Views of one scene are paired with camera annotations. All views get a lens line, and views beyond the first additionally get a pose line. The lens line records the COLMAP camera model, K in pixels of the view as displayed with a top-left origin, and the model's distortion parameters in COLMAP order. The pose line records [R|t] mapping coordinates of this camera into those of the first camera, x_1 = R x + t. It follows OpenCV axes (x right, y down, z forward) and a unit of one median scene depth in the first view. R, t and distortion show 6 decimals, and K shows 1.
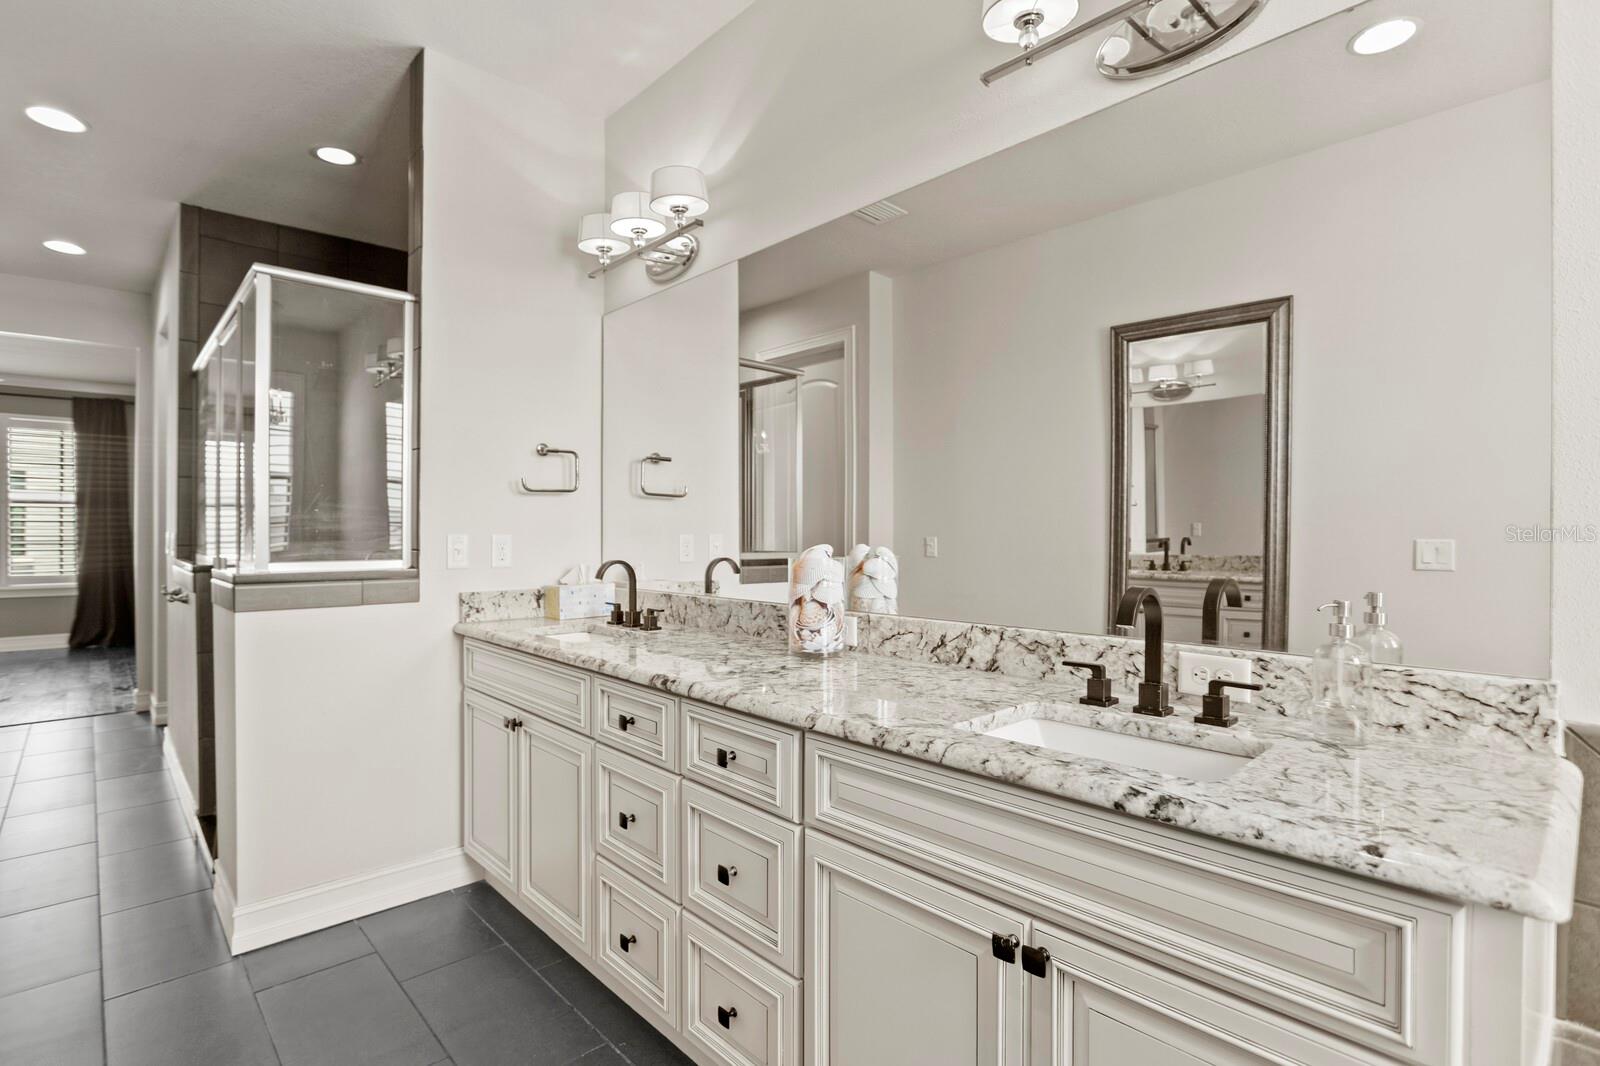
lens RADIAL K [[782.2, 0, 798.0], [0, 782.2, 538.3], [0, 0, 1]] dist [-0.016050, 0.006992]
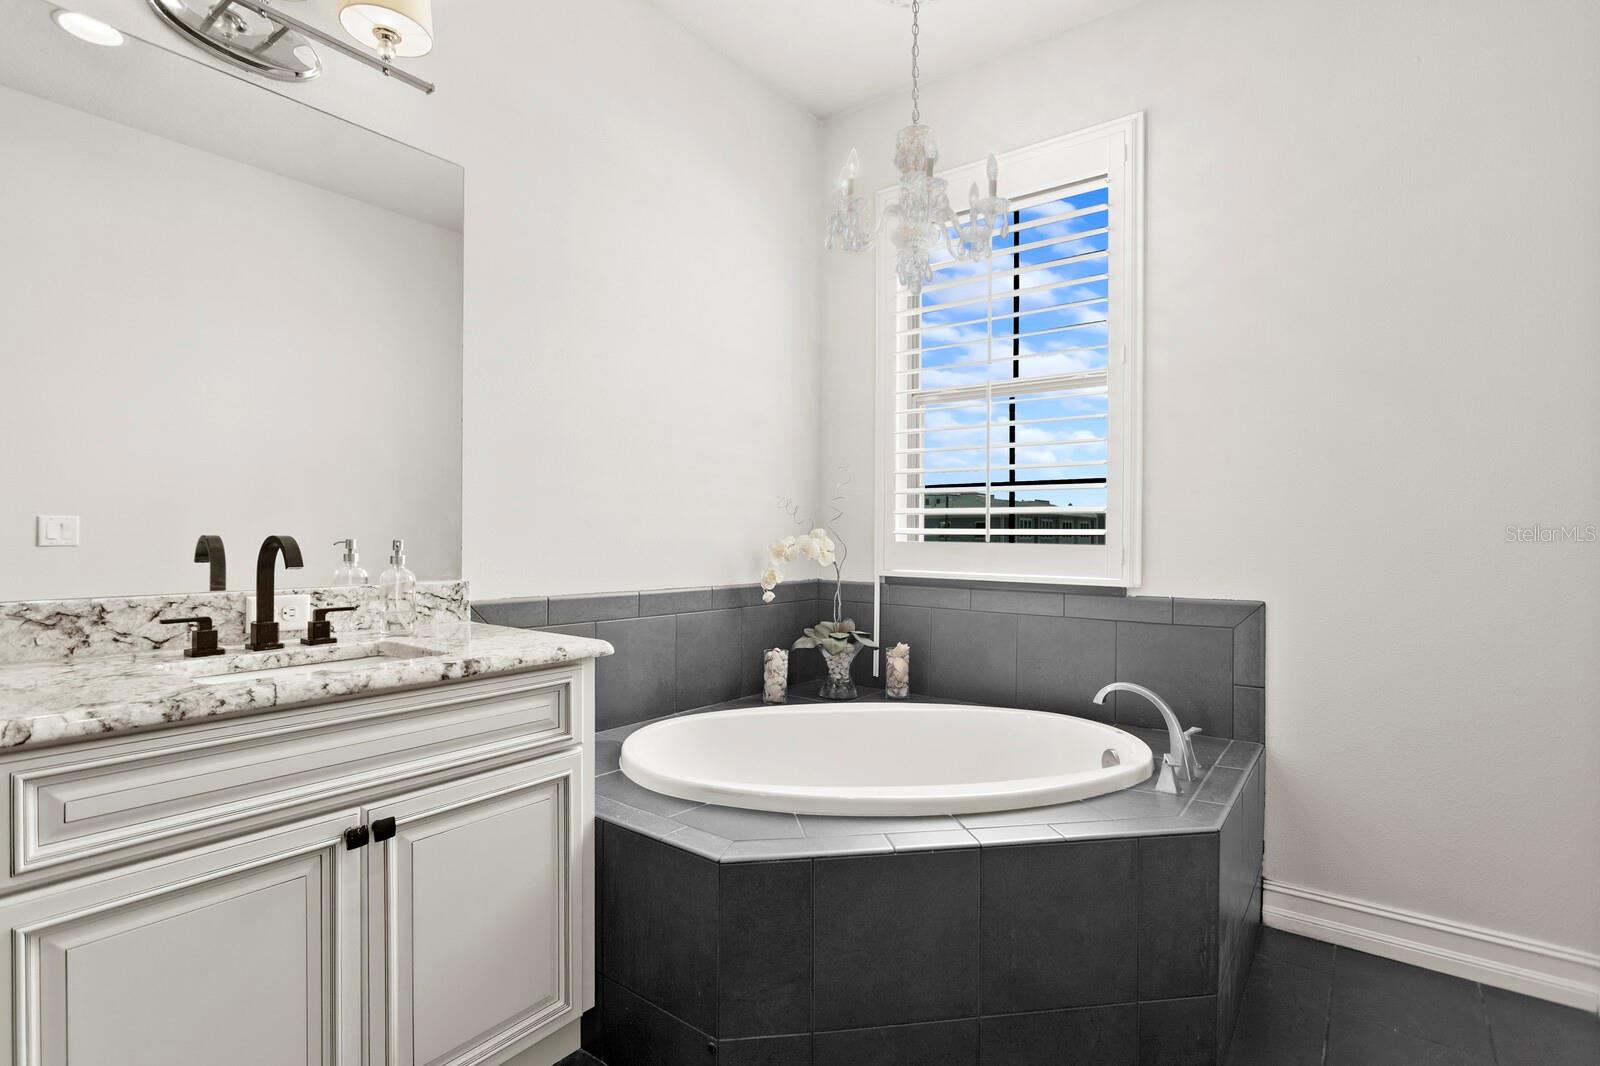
lens RADIAL K [[782.2, 0, 796.9], [0, 782.2, 535.2], [0, 0, 1]] dist [-0.016050, 0.006992]
pose [[-0.181468, -0.003225, 0.983391, -0.824430], [0.006185, 0.999971, 0.004421, 0.062107], [-0.983377, 0.006885, -0.181443, 0.466016]]
